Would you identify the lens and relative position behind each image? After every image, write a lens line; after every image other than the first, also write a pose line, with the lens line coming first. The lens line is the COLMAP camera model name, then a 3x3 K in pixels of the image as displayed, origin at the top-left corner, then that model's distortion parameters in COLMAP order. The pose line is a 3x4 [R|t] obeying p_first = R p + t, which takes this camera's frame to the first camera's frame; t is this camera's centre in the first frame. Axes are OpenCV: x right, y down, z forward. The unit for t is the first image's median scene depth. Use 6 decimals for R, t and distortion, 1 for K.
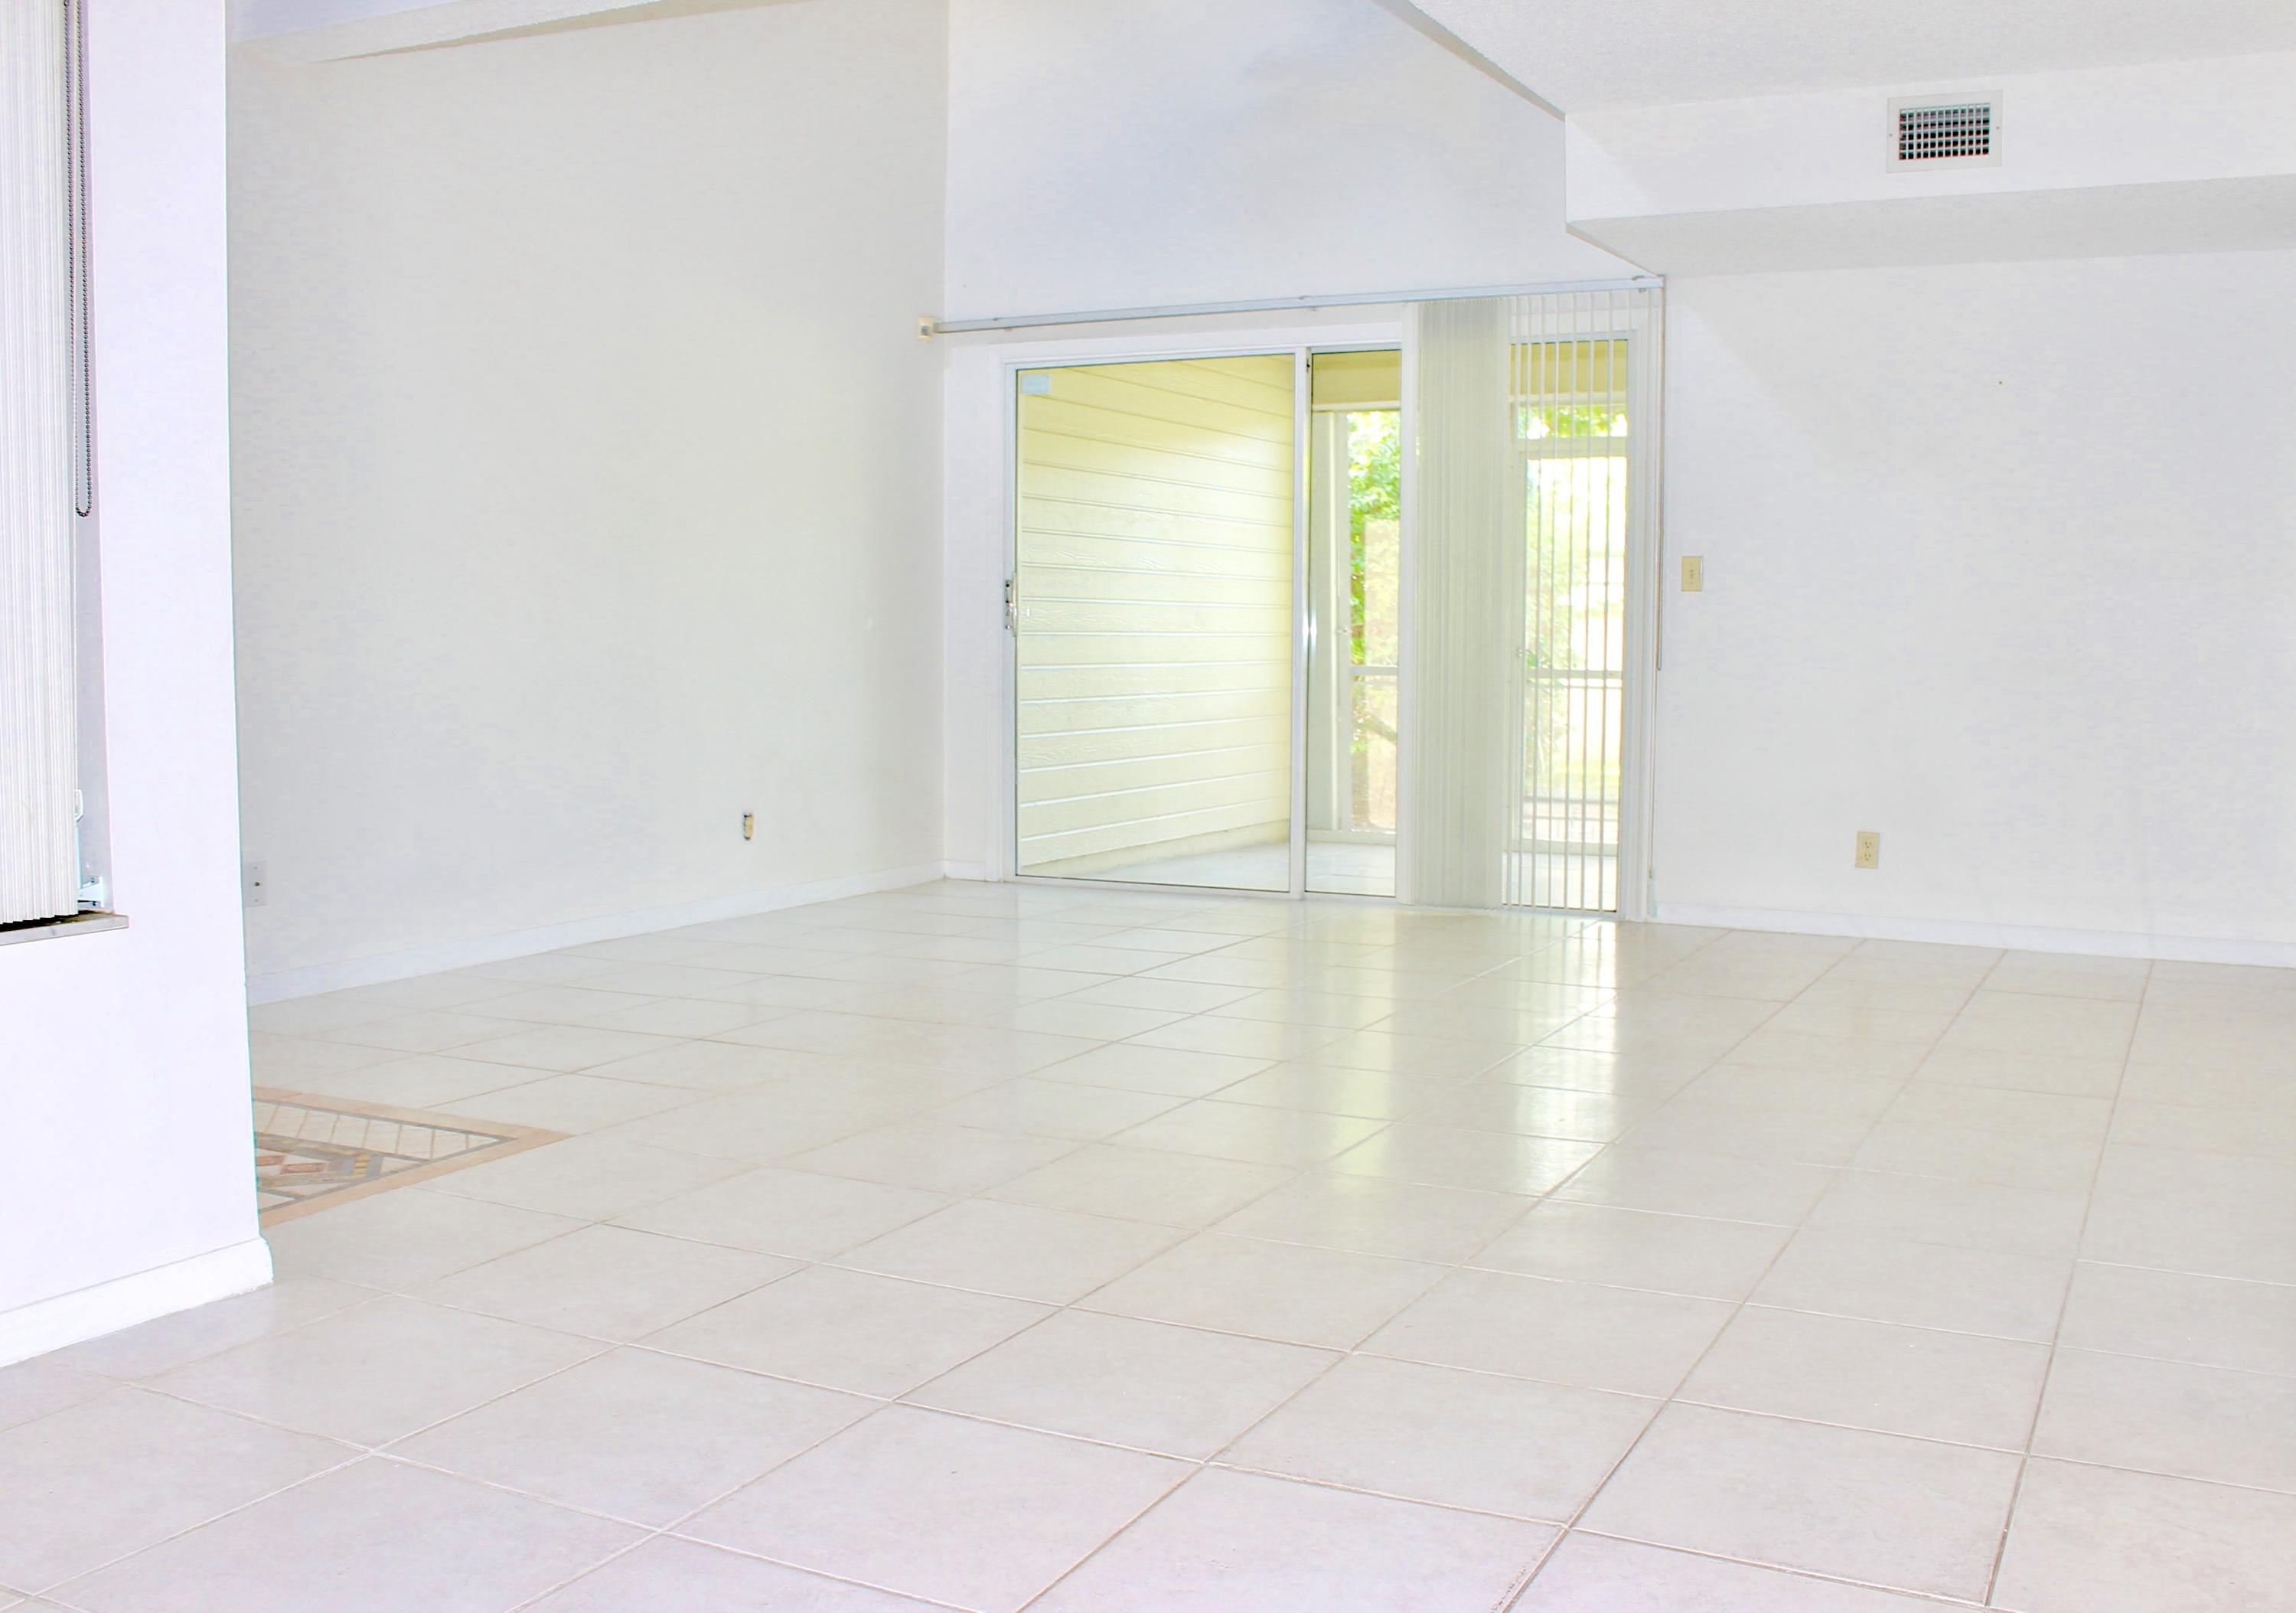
lens RADIAL K [[2037.1, 0, 1210.9], [0, 2037.1, 807.2], [0, 0, 1]] dist [-0.153998, 0.139649]
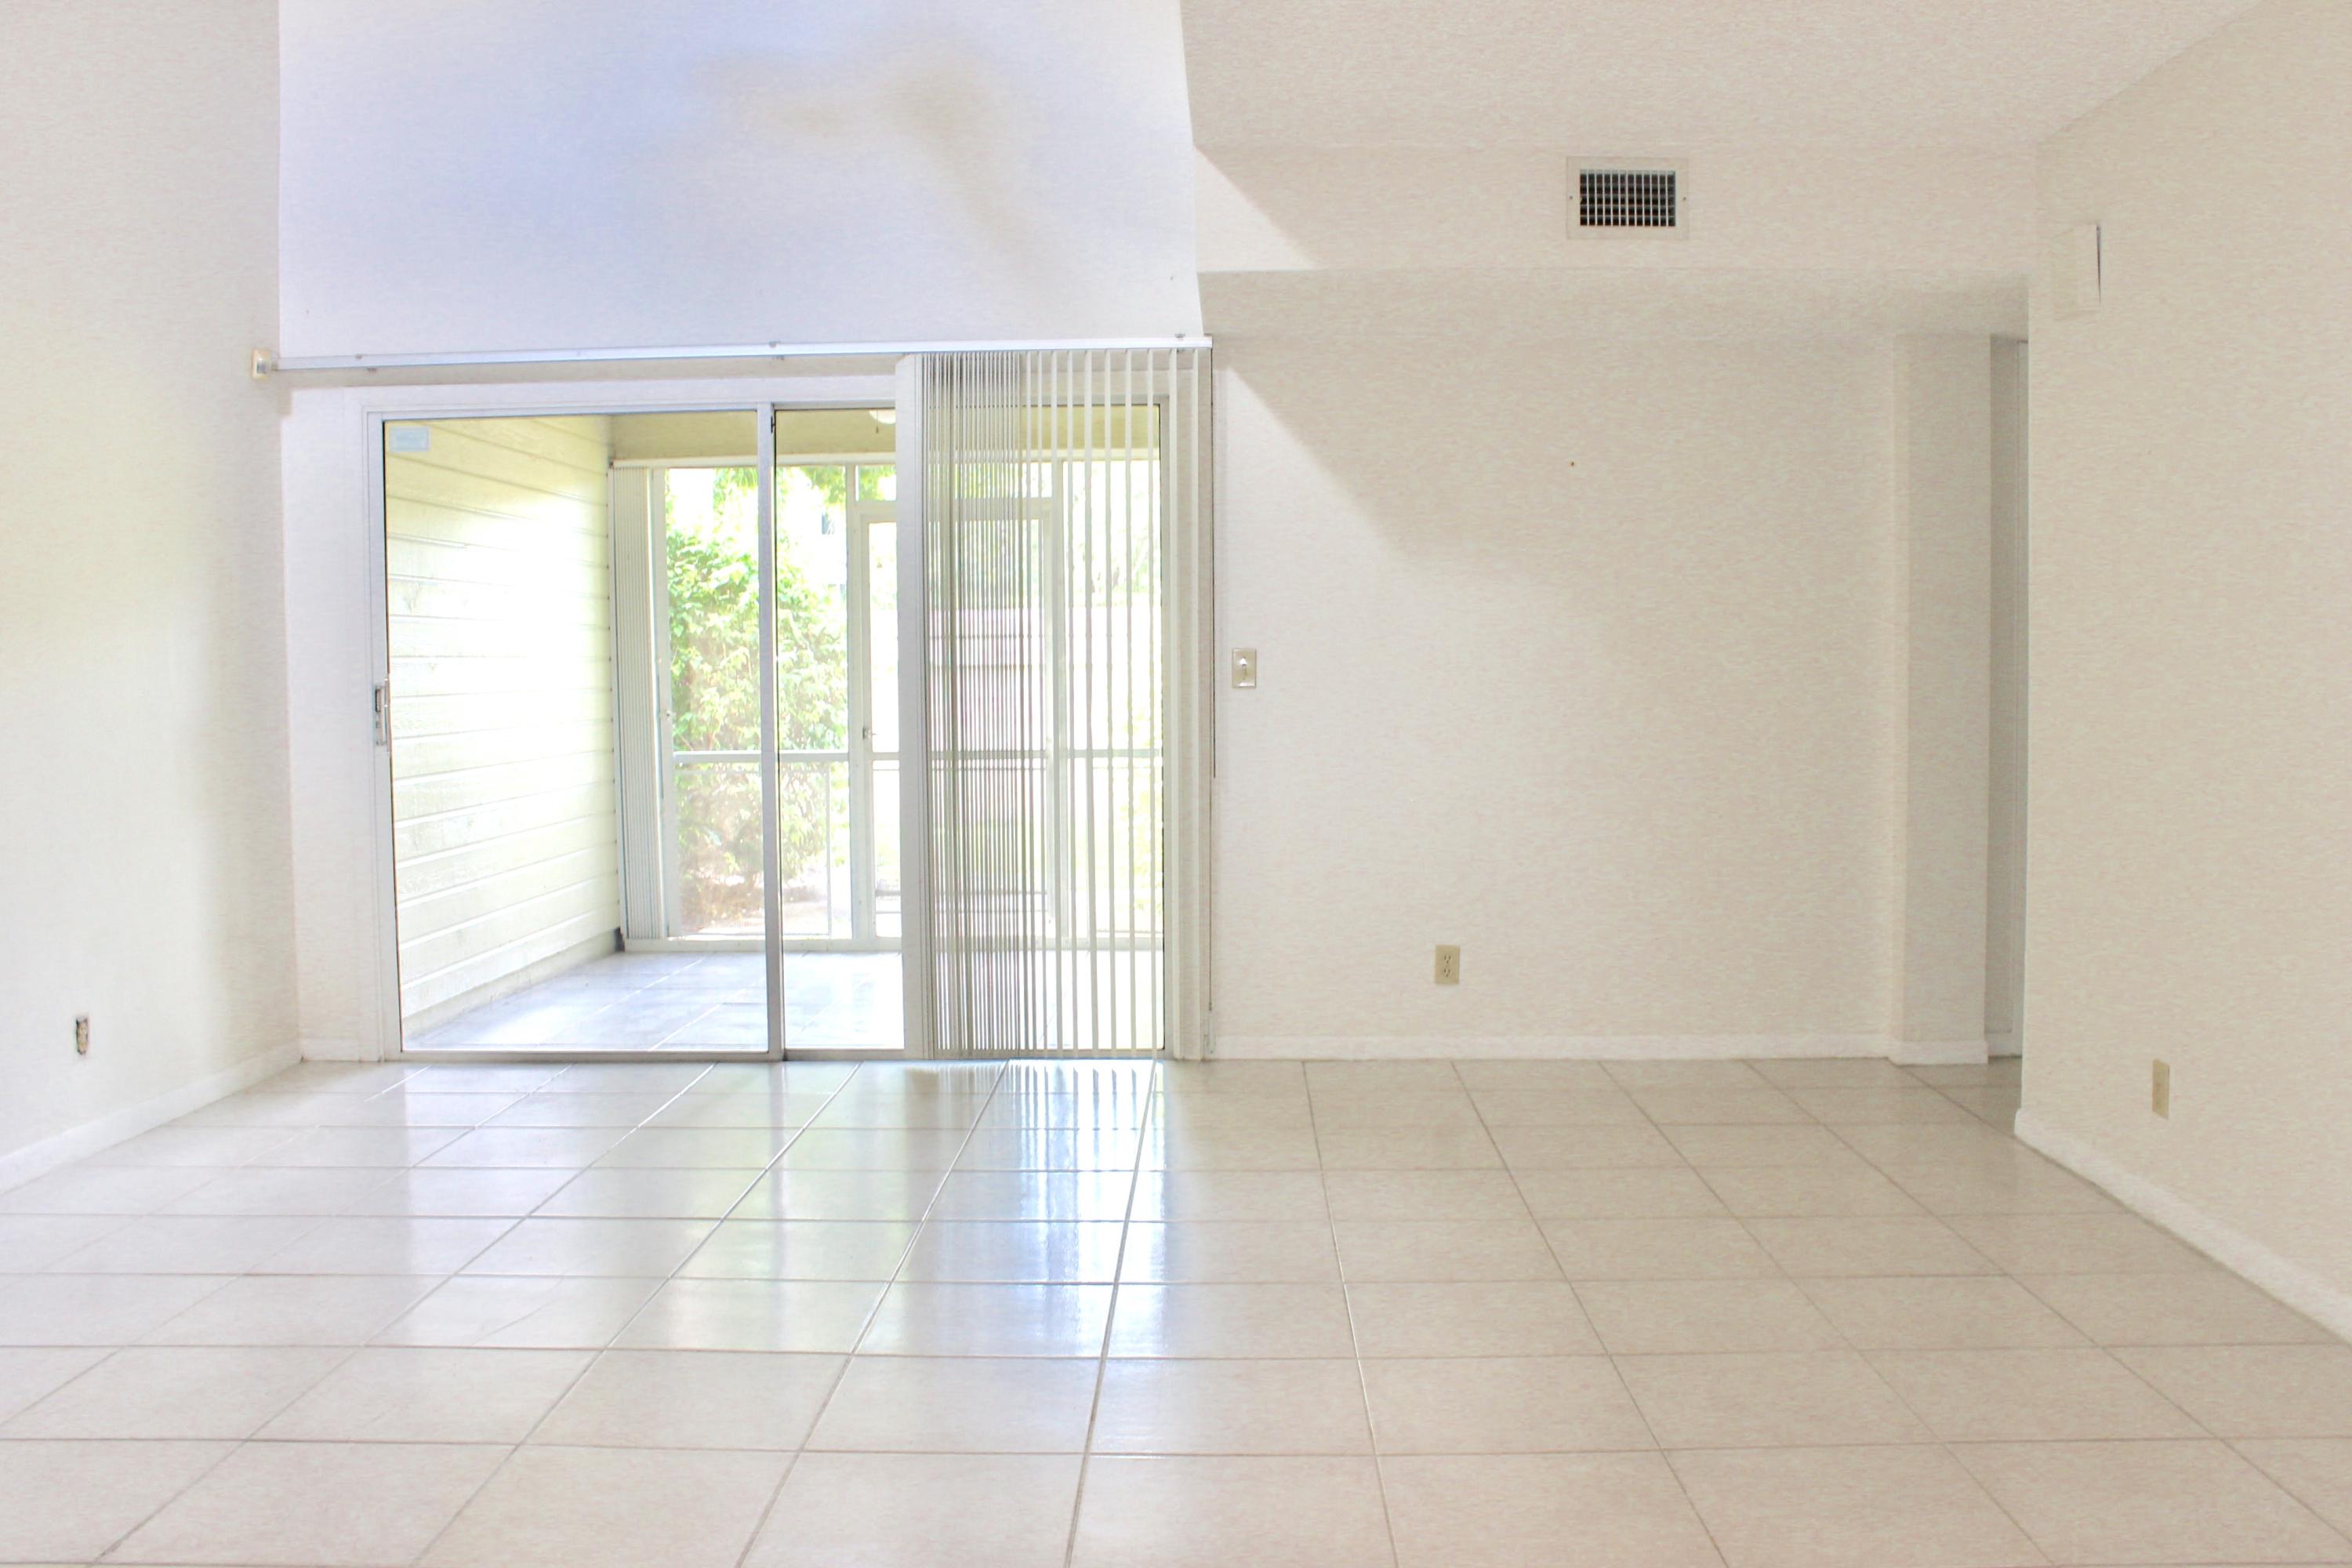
lens RADIAL K [[1992.2, 0, 1194.6], [0, 1992.2, 781.5], [0, 0, 1]] dist [-0.164082, 0.150325]
pose [[0.909792, -0.037883, 0.413332, -0.153786], [0.051957, 0.998388, -0.022857, -0.048320], [-0.411799, 0.042271, 0.910294, 0.211914]]
